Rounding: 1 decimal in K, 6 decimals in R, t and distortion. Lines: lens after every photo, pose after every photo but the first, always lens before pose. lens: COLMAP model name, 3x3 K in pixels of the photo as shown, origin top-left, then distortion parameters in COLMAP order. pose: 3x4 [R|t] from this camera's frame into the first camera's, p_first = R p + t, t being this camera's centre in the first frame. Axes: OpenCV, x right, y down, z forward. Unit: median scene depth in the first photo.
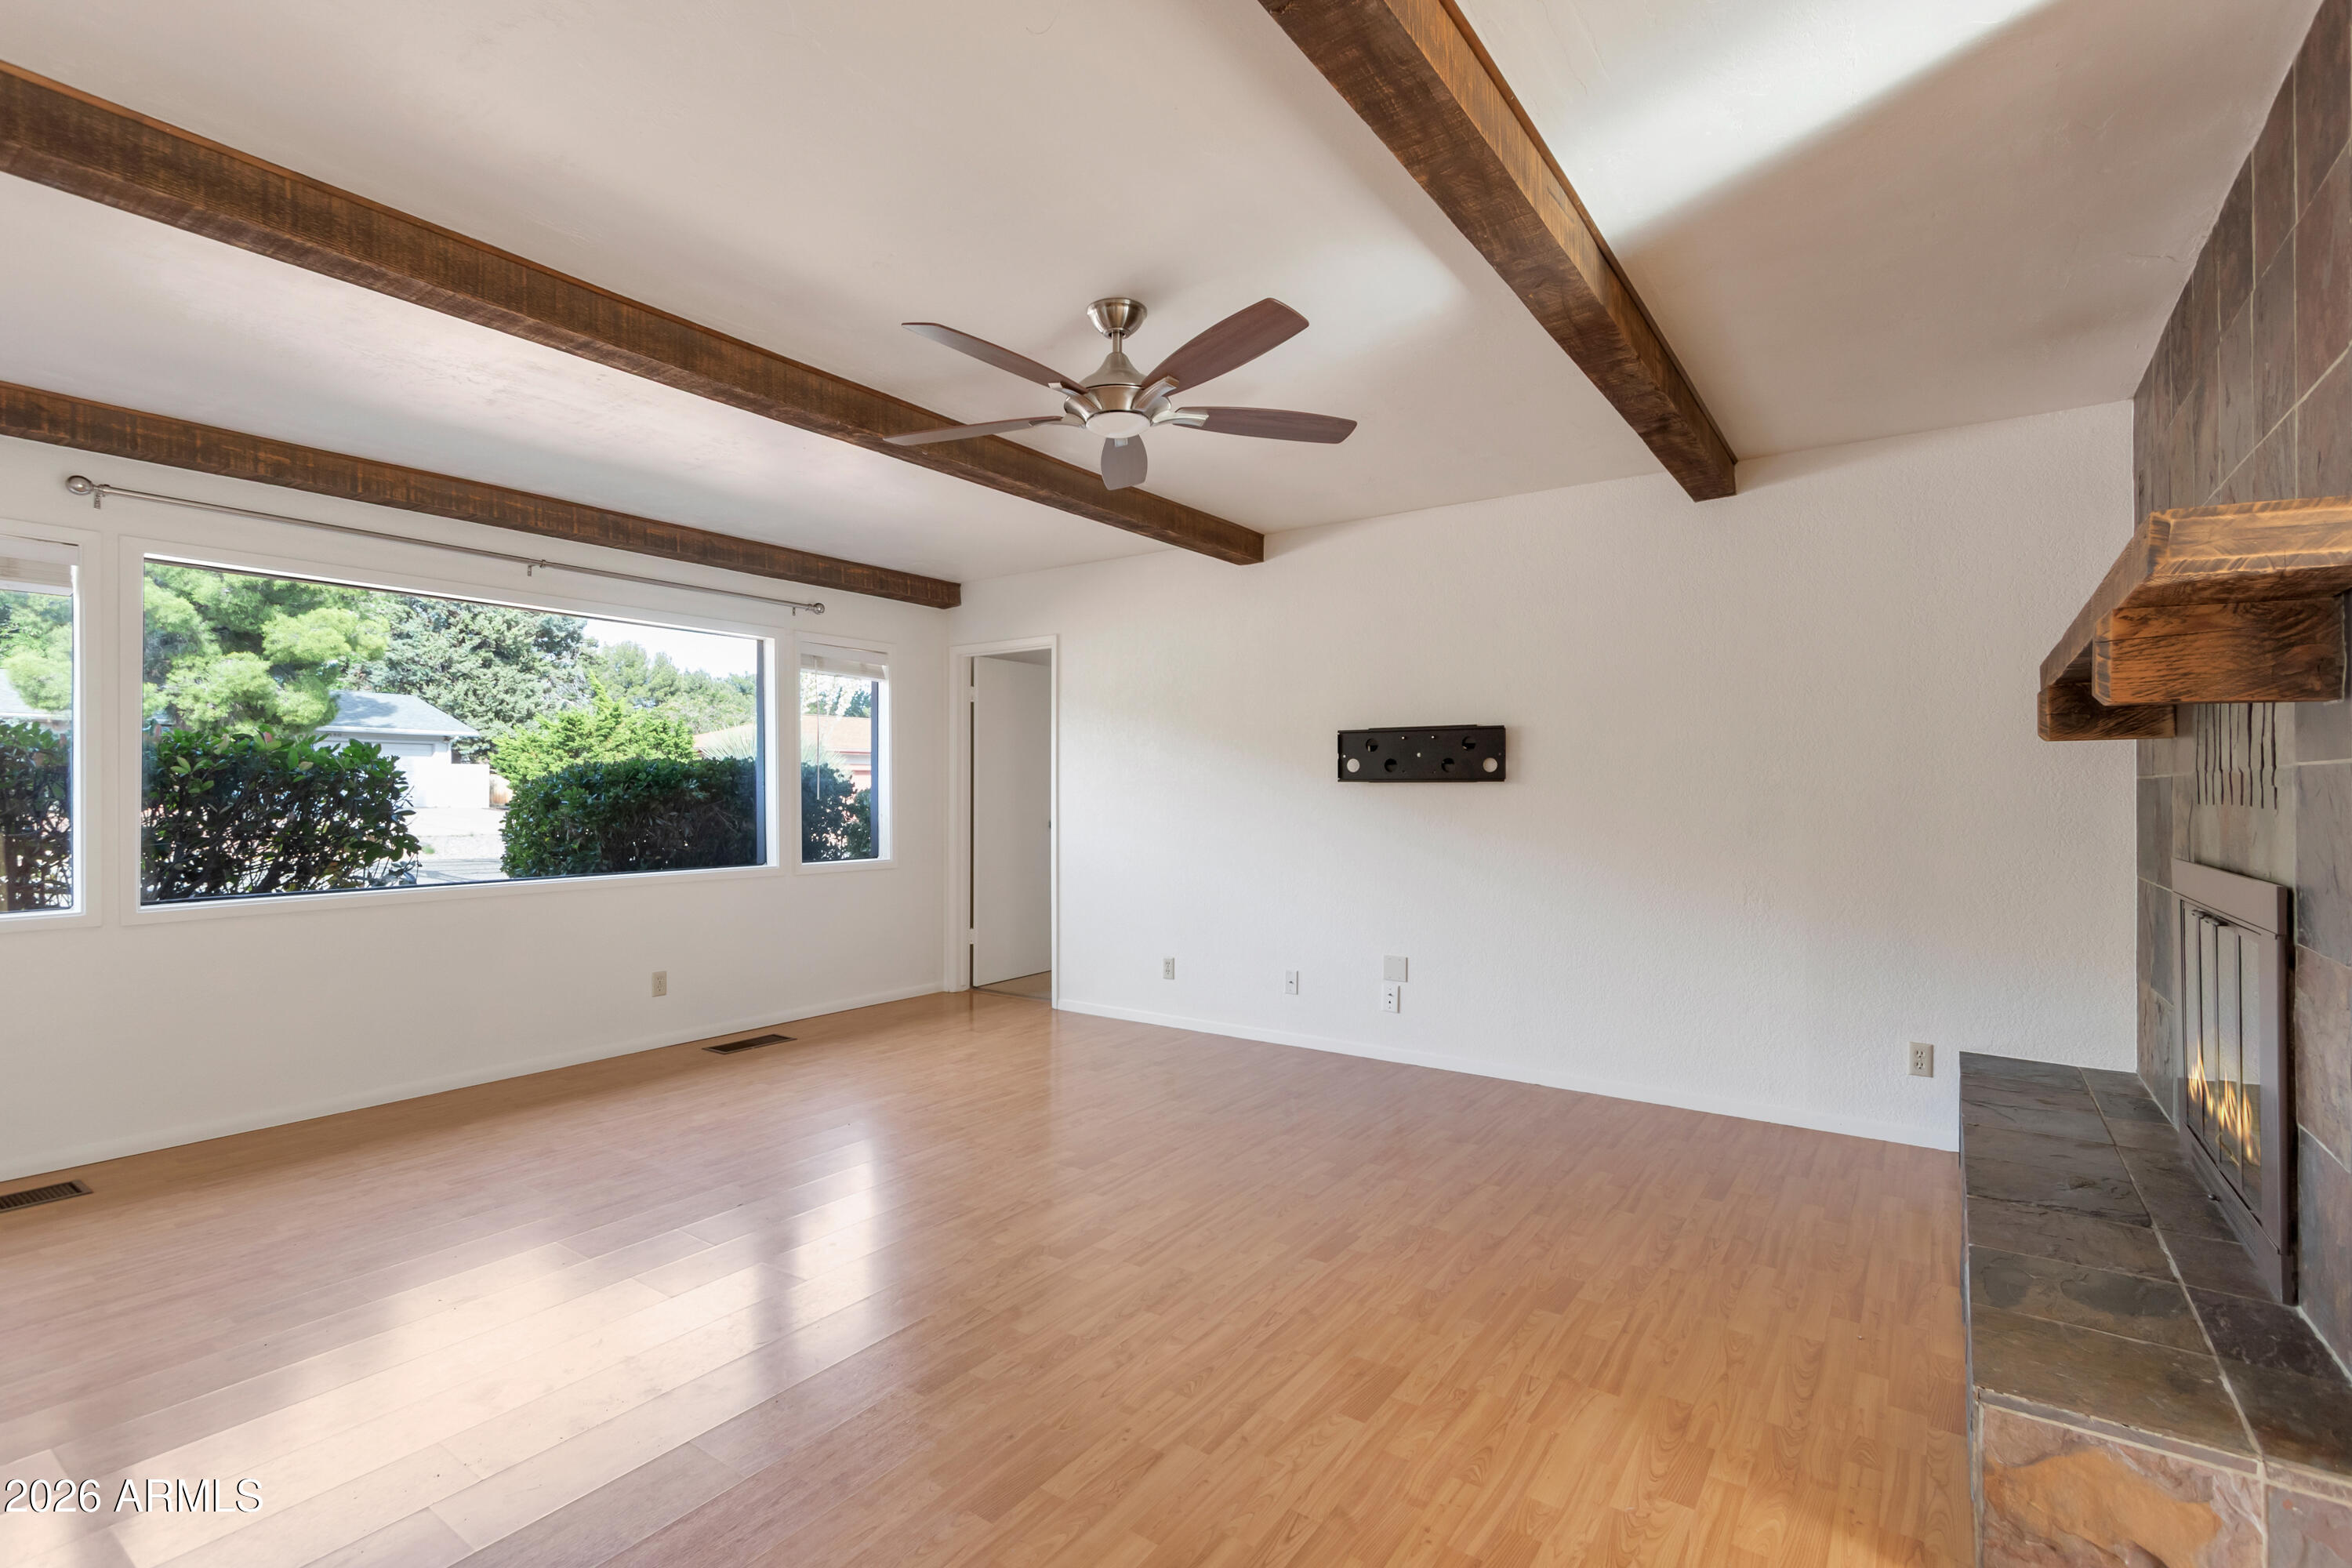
lens RADIAL K [[1088.1, 0, 1133.0], [0, 1088.1, 786.7], [0, 0, 1]] dist [0.007992, -0.002340]
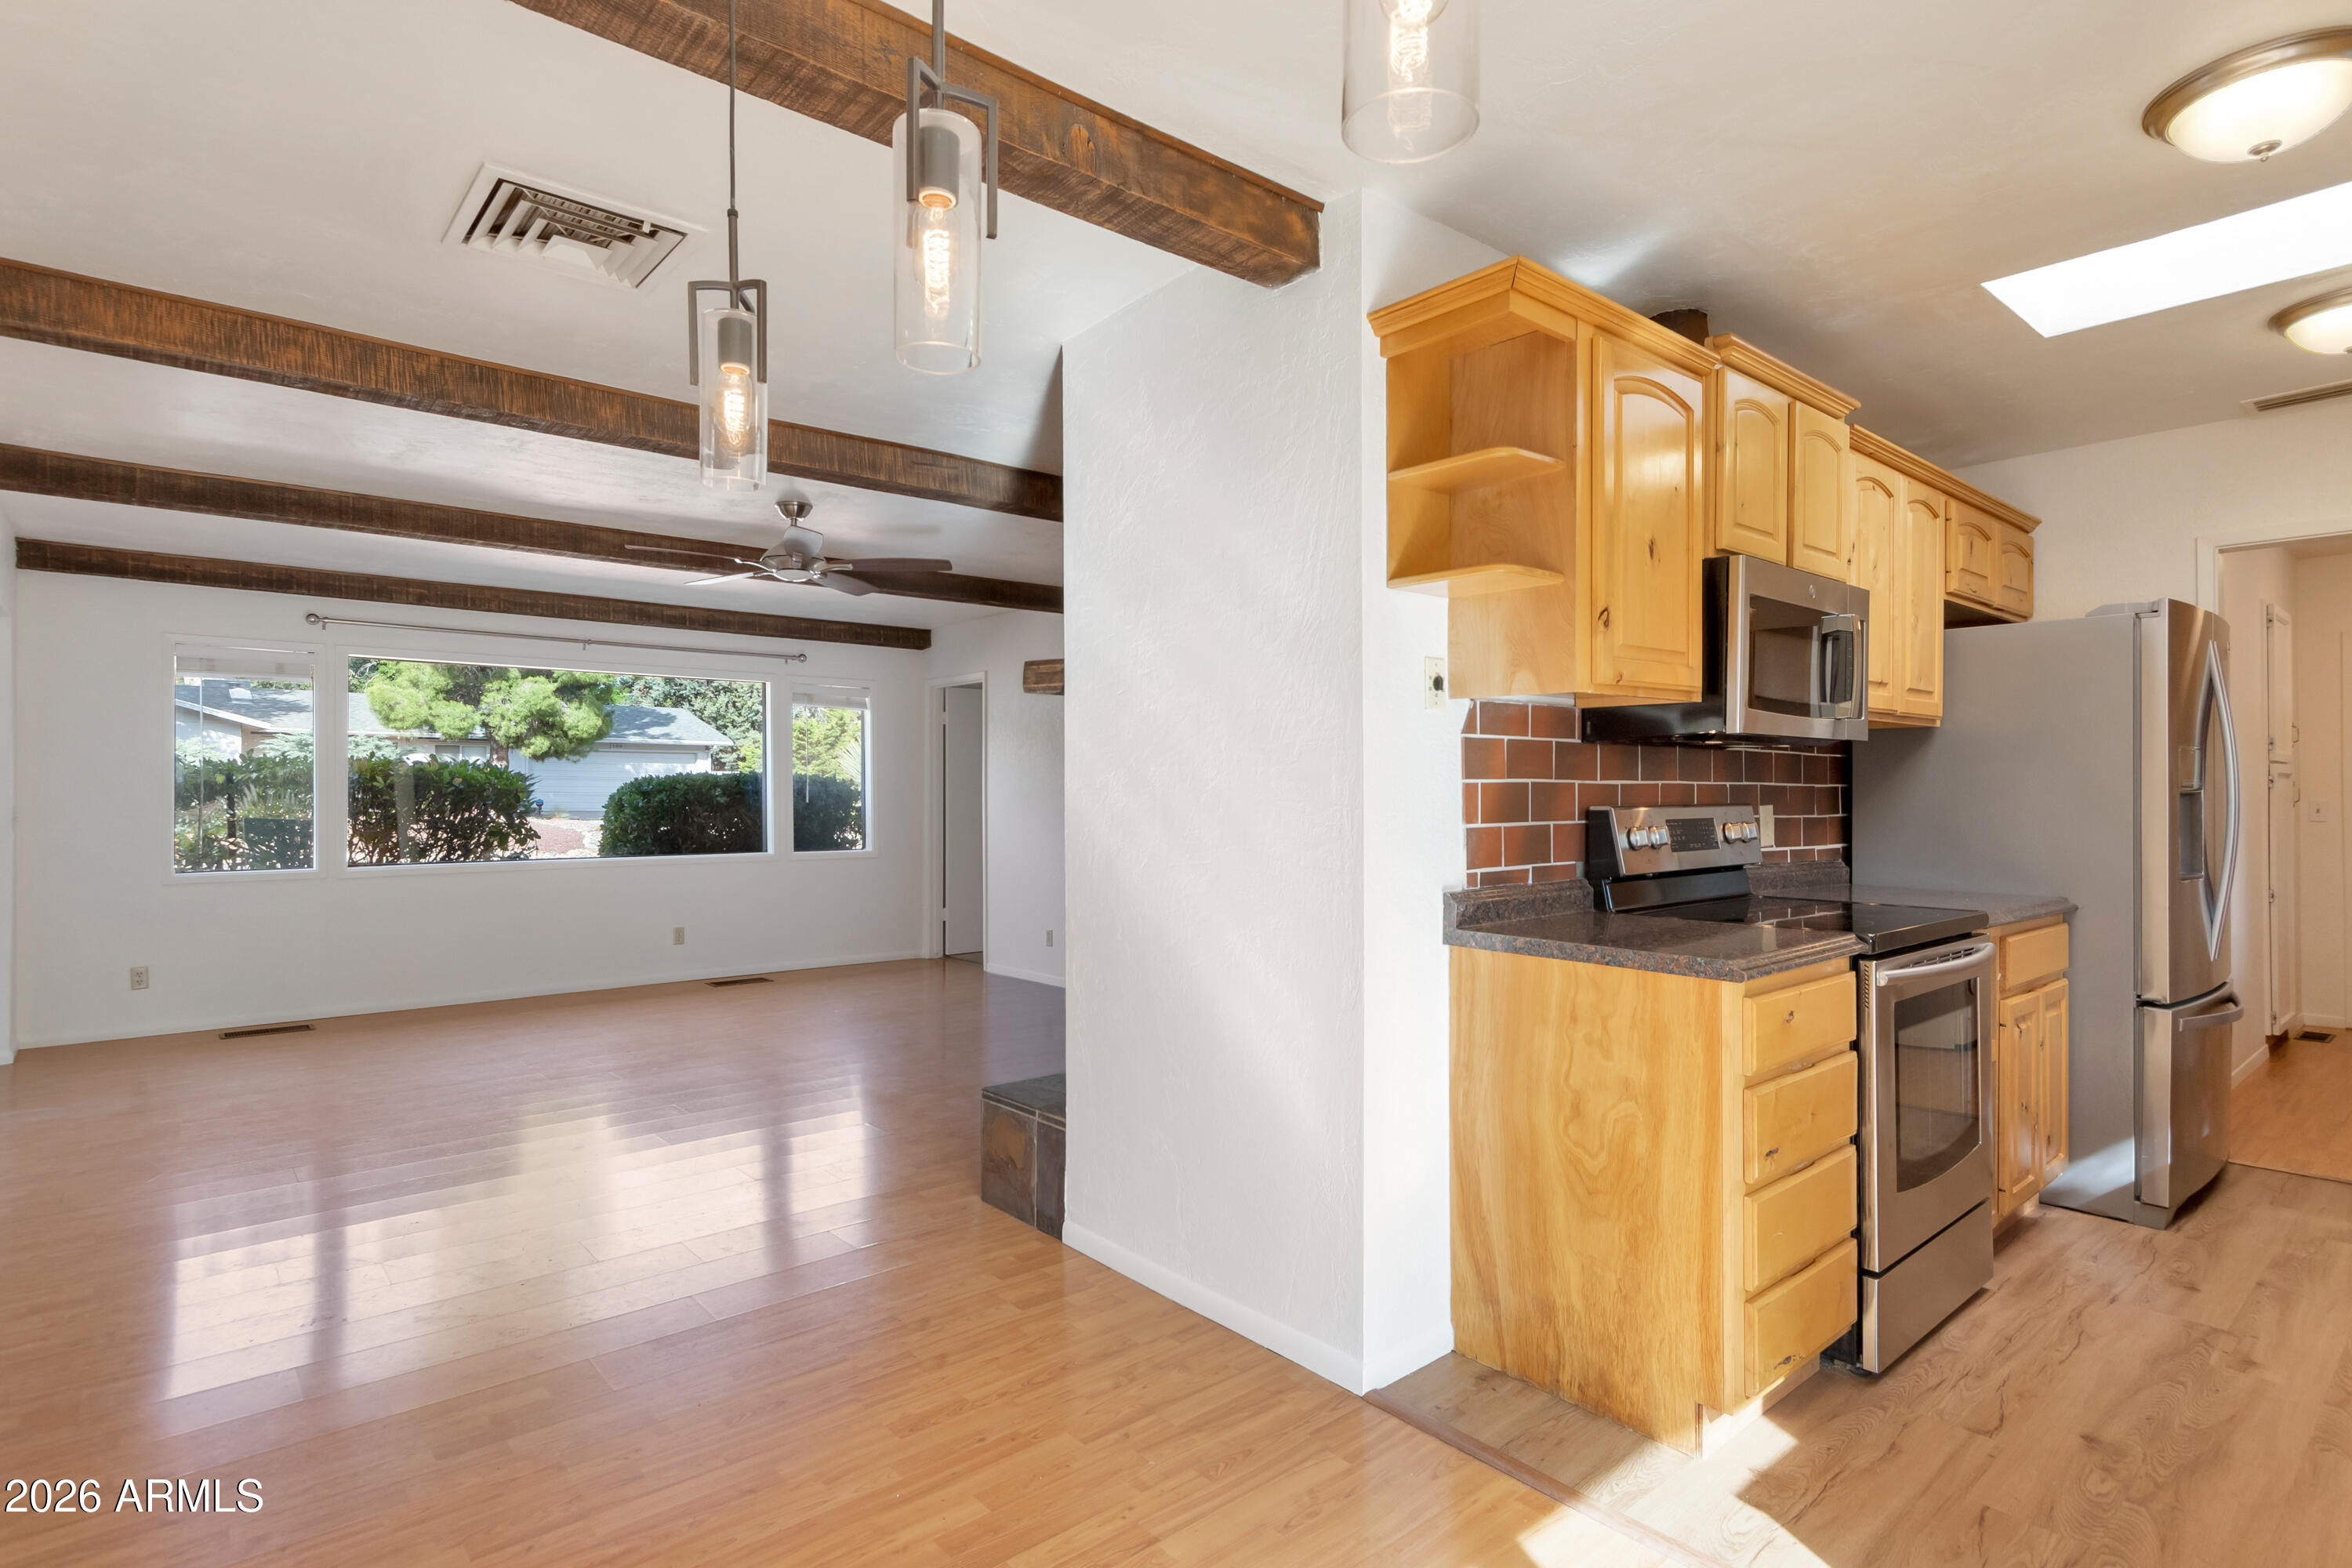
lens RADIAL K [[1200.3, 0, 1140.0], [0, 1200.3, 780.6], [0, 0, 1]] dist [-0.000563, -0.003419]
pose [[0.970428, -0.004578, -0.241348, 0.490483], [0.002539, 0.999958, -0.008757, -0.001712], [0.241378, 0.007885, 0.970399, -0.333191]]
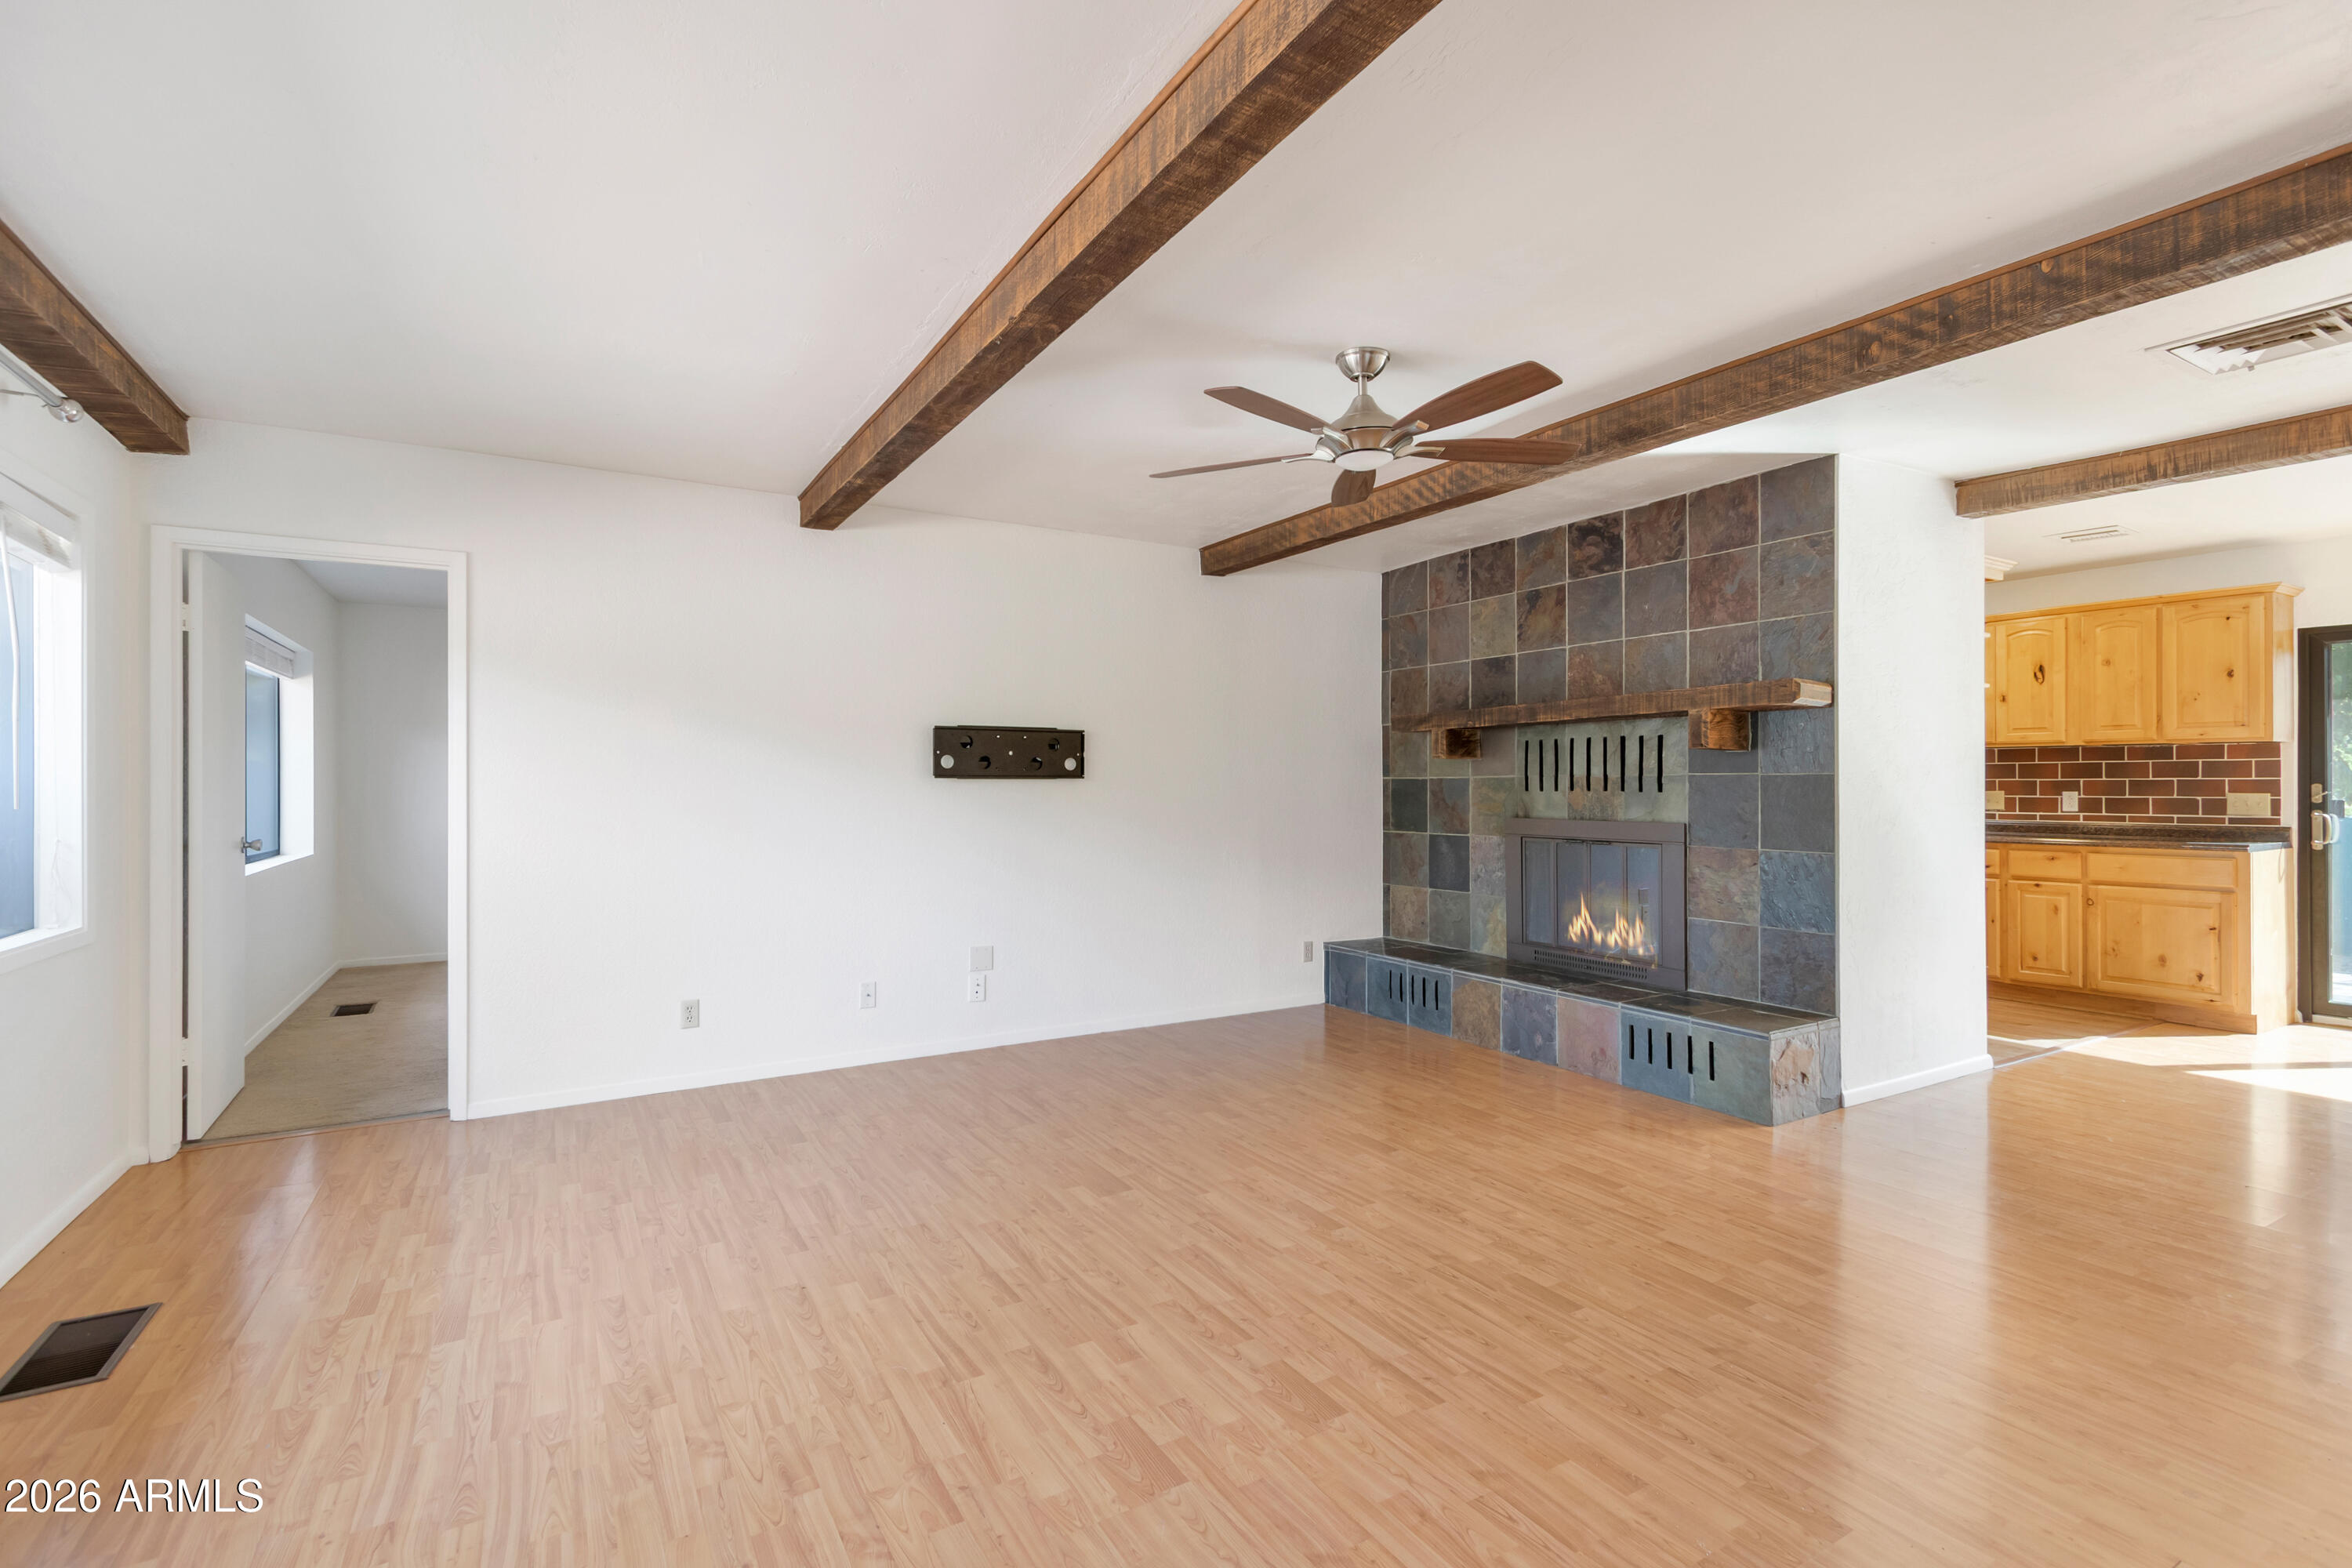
lens RADIAL K [[1088.1, 0, 1176.4], [0, 1088.1, 771.4], [0, 0, 1]] dist [0.007992, -0.002340]
pose [[0.375990, 0.013508, 0.926525, -0.588671], [0.001478, 0.999884, -0.015177, 0.004657], [-0.926623, 0.007076, 0.375926, 0.398163]]
